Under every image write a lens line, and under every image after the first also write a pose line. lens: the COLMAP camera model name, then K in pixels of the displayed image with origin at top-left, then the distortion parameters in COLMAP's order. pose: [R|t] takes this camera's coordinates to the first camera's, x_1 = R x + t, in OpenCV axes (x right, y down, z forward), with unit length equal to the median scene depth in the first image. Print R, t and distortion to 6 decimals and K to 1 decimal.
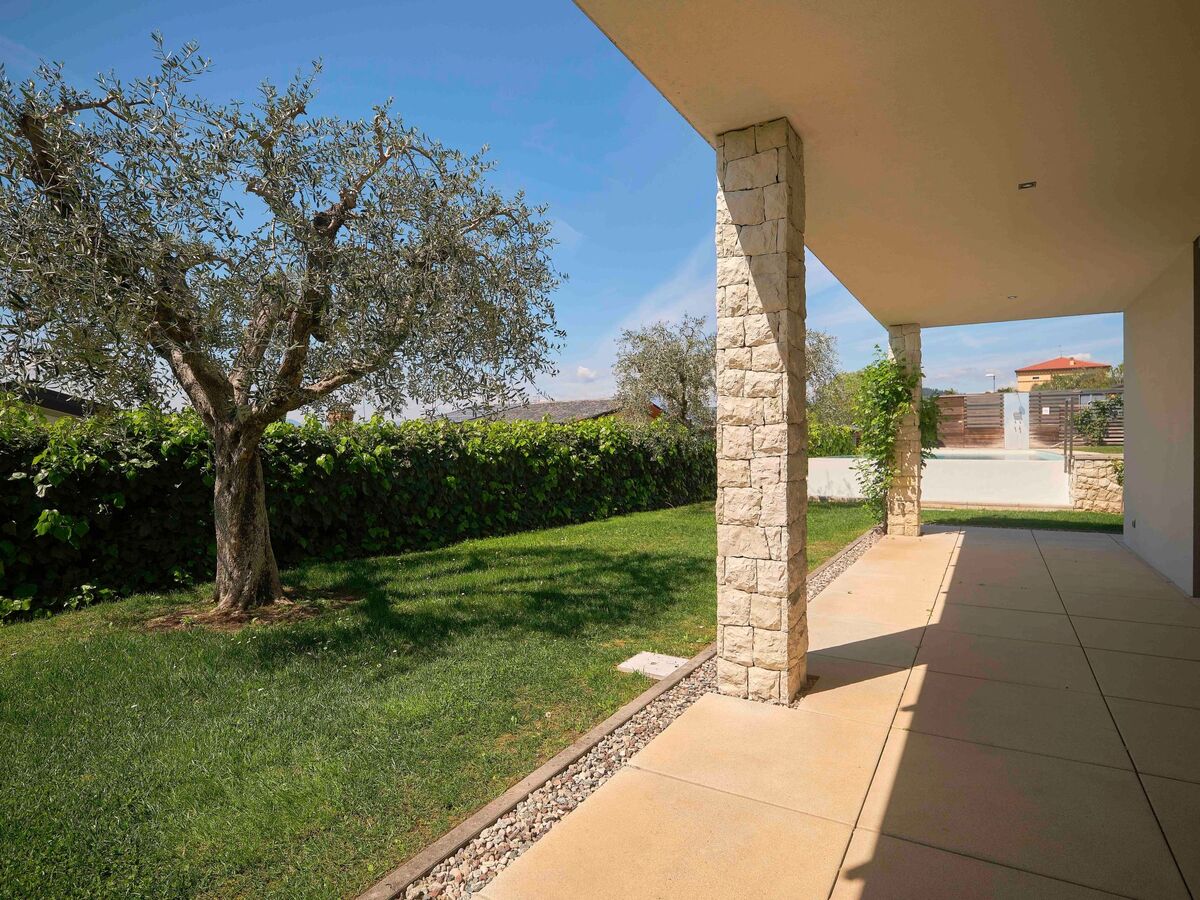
lens RADIAL K [[641.3, 0, 600.0], [0, 641.3, 450.0], [0, 0, 1]] dist [-0.019870, -0.000148]
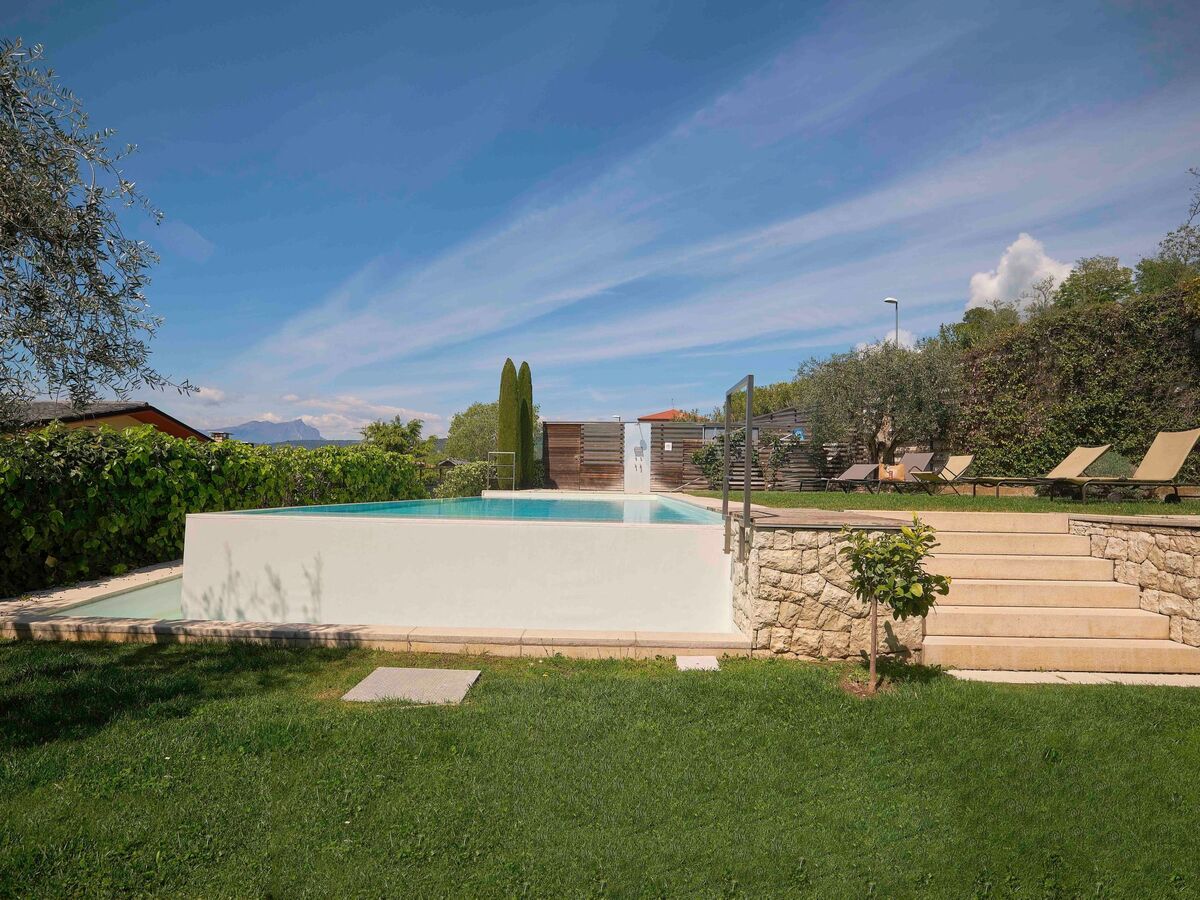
lens RADIAL K [[641.3, 0, 600.0], [0, 641.3, 450.0], [0, 0, 1]] dist [-0.019870, -0.000148]
pose [[0.867462, 0.045710, 0.495399, 0.209670], [-0.016380, 0.997854, -0.063389, -0.003121], [-0.497234, 0.046873, 0.866349, 0.317305]]
